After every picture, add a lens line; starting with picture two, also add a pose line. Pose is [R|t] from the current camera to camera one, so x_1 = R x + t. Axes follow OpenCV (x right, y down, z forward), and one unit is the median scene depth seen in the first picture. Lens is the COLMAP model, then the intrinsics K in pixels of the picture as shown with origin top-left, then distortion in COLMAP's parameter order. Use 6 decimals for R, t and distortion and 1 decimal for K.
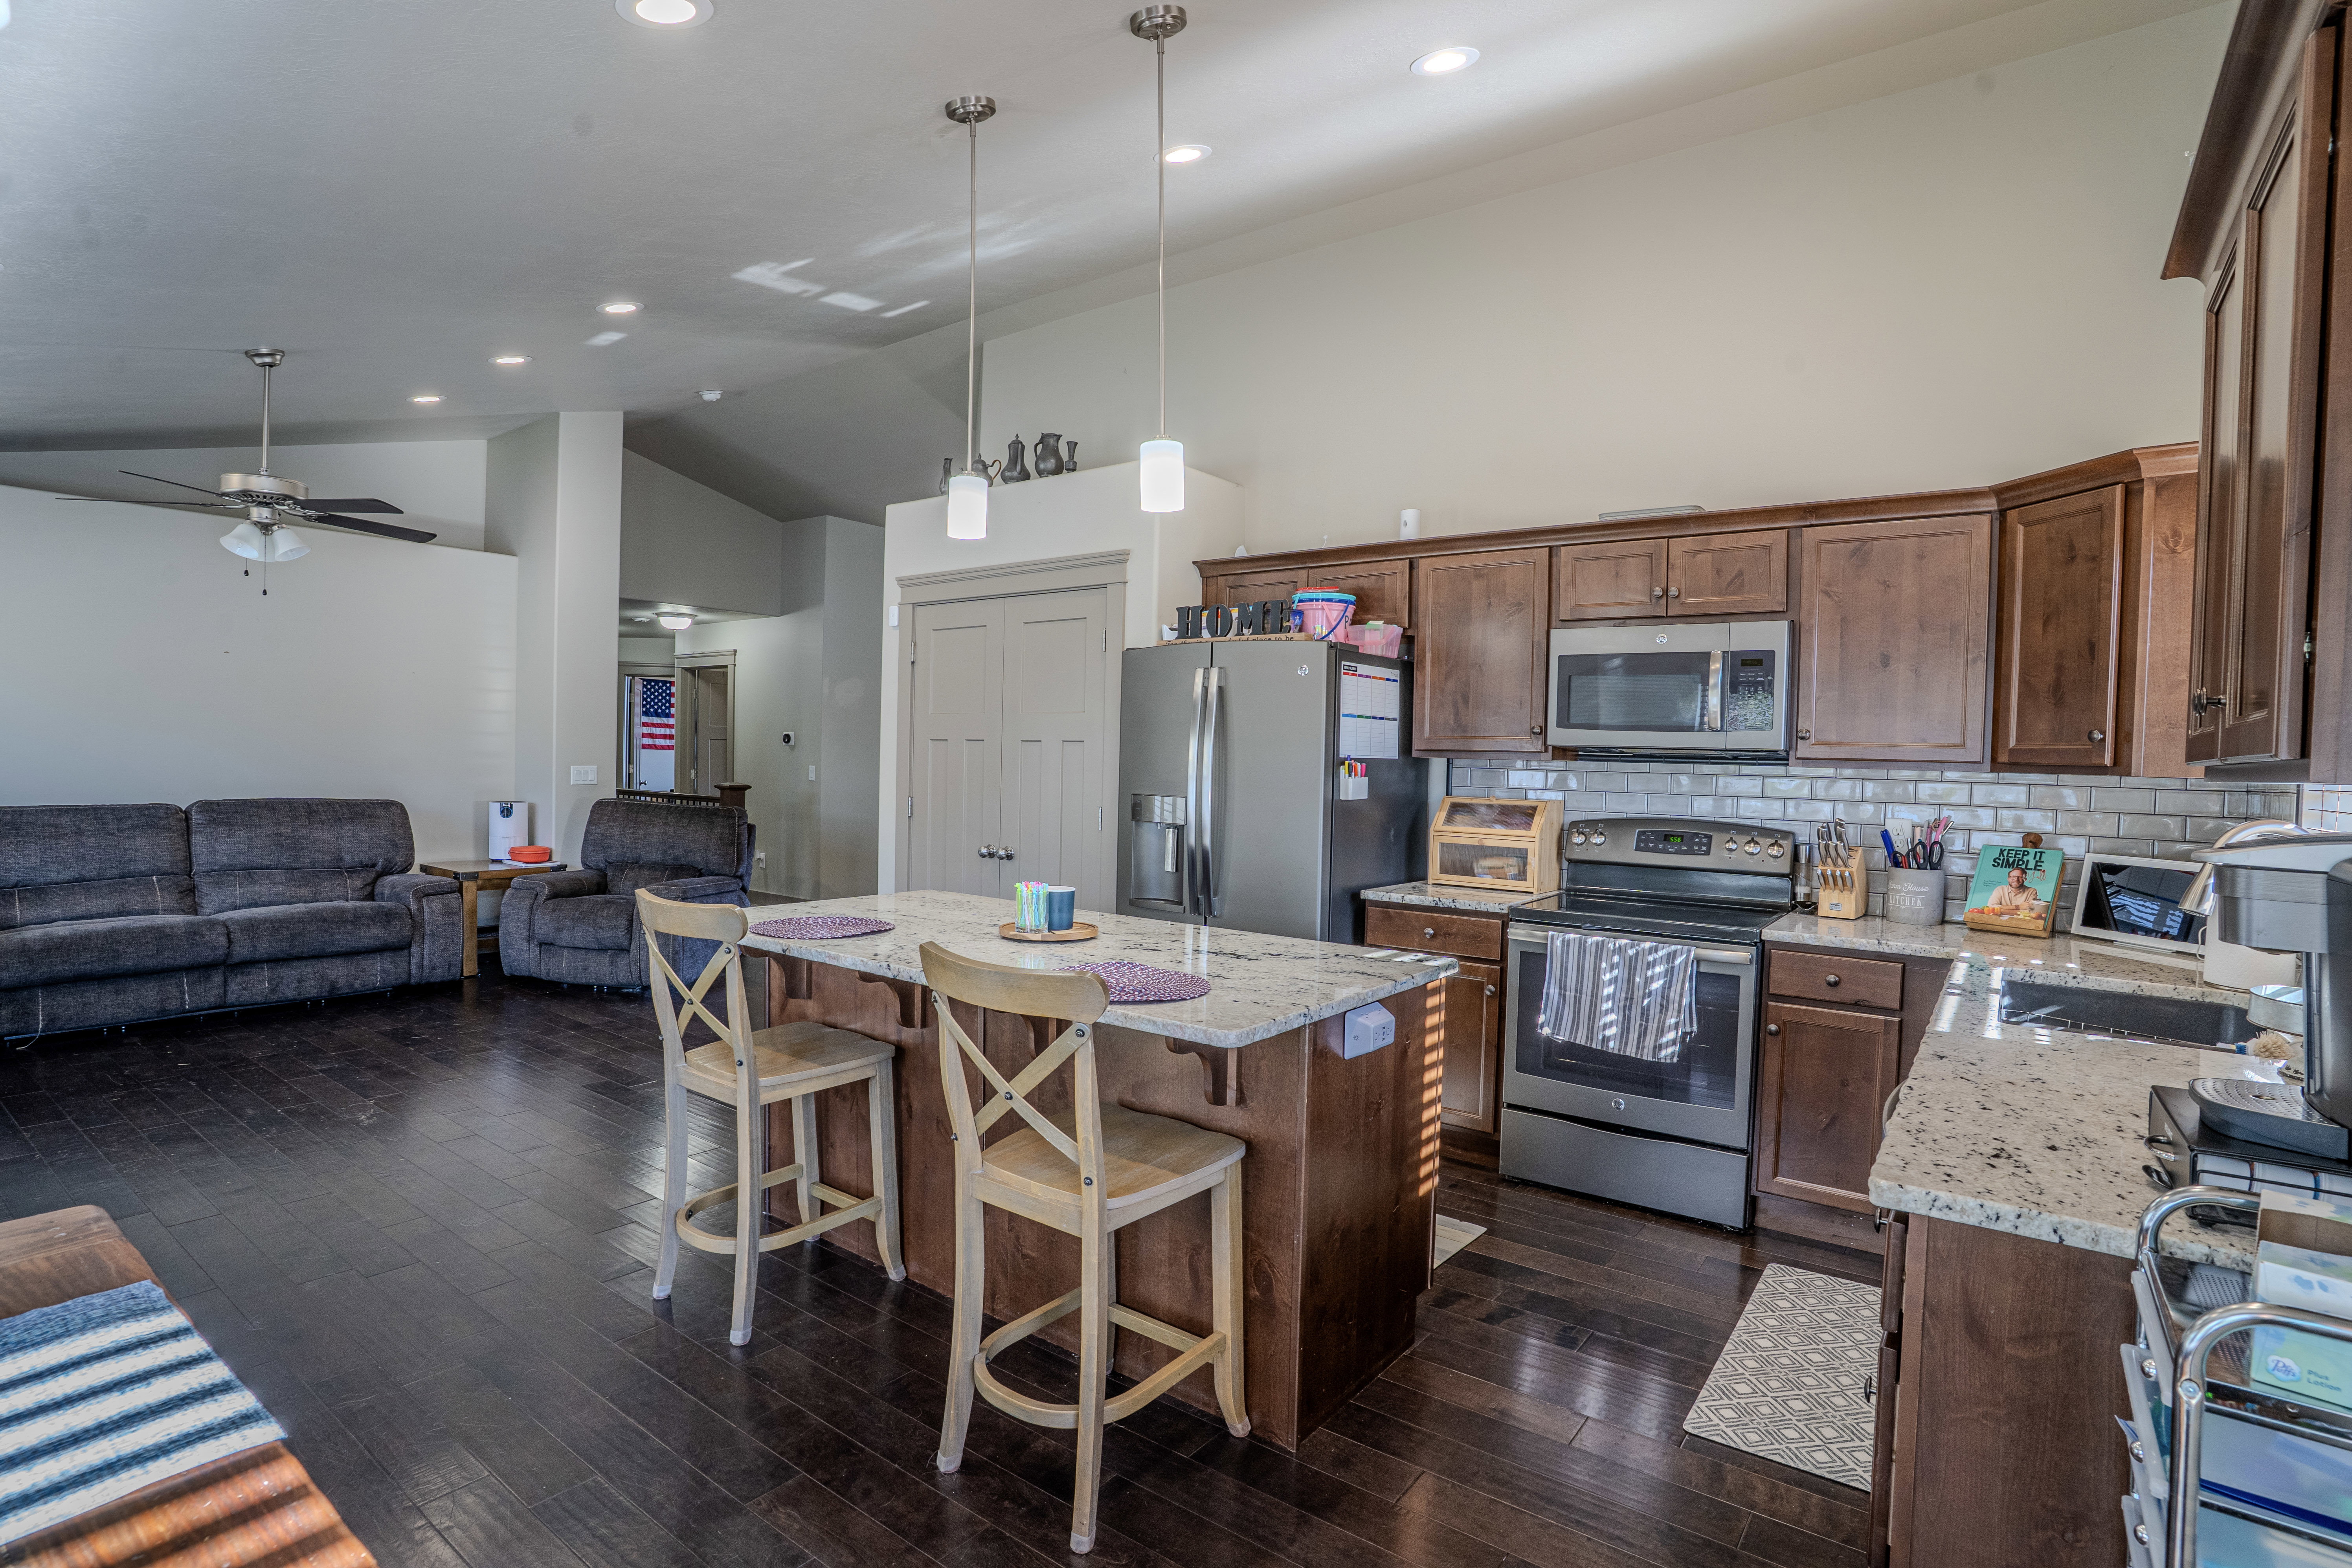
lens RADIAL K [[1166.4, 0, 1189.2], [0, 1166.4, 782.0], [0, 0, 1]] dist [-0.085914, 0.041640]
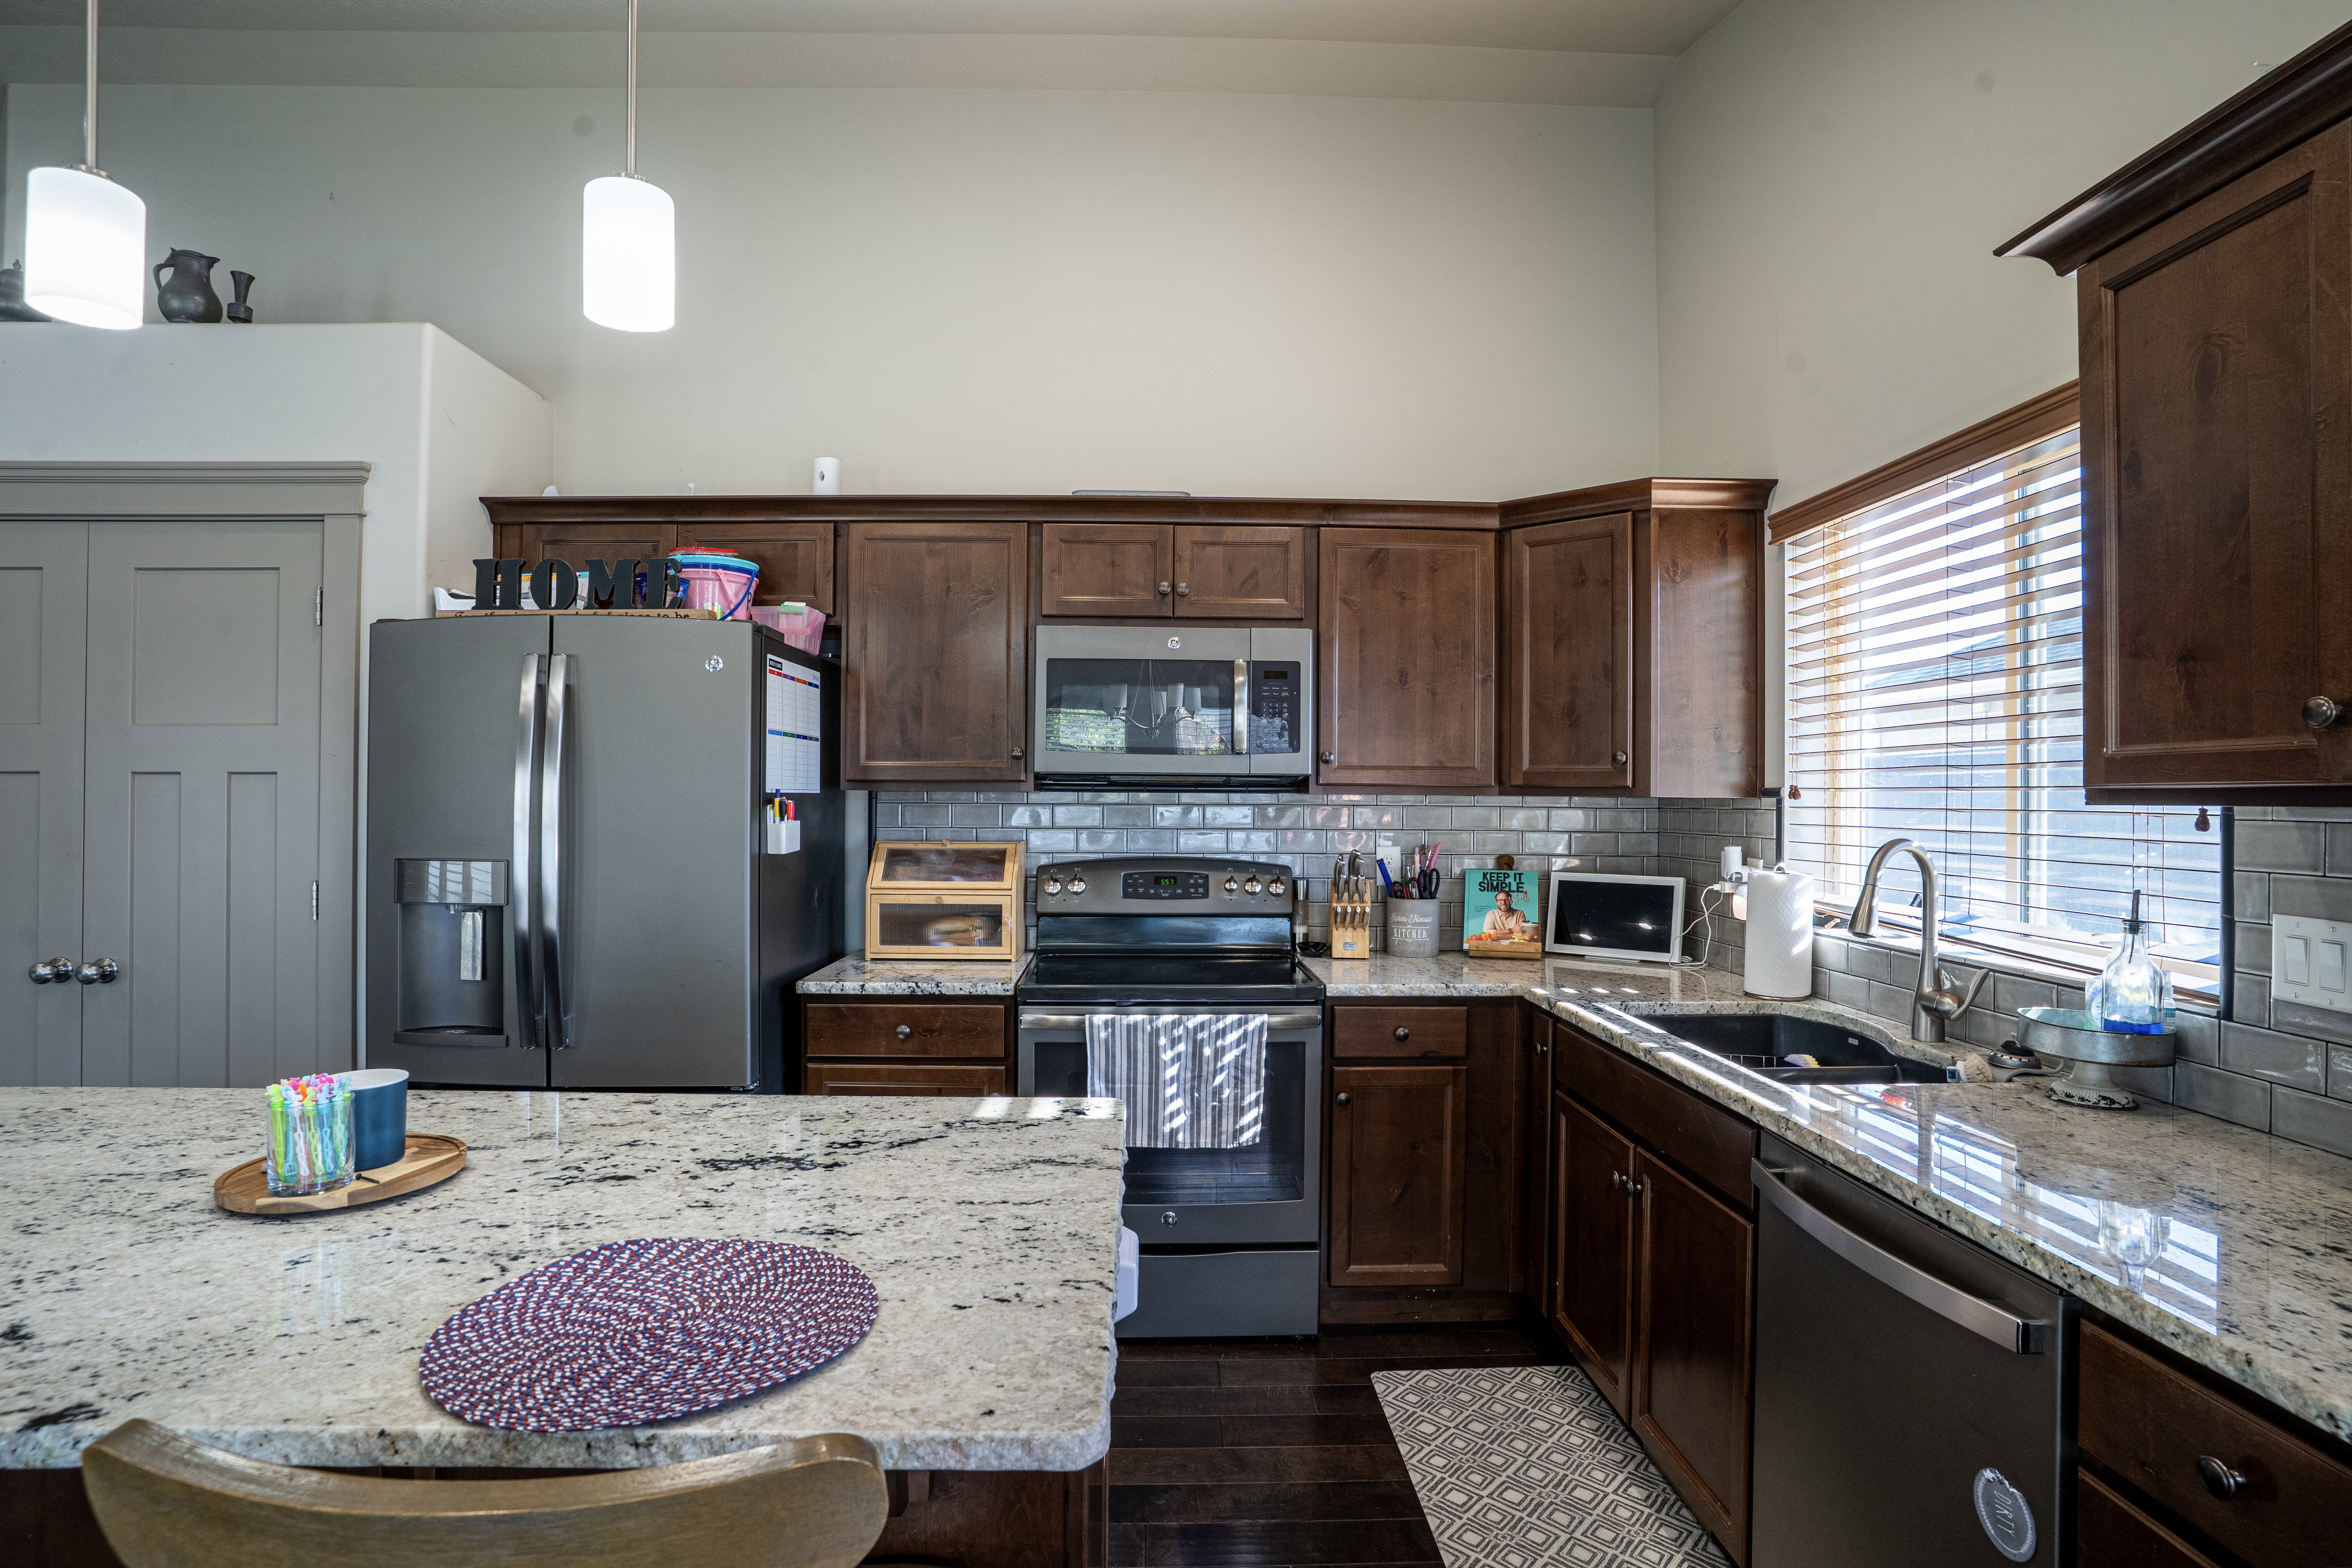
lens RADIAL K [[1166.4, 0, 1189.2], [0, 1166.4, 782.0], [0, 0, 1]] dist [-0.085914, 0.041640]
pose [[0.782502, -0.012624, 0.622521, -0.107067], [0.027296, 0.999529, -0.014042, -0.011925], [-0.622050, 0.027980, 0.782477, 0.333233]]
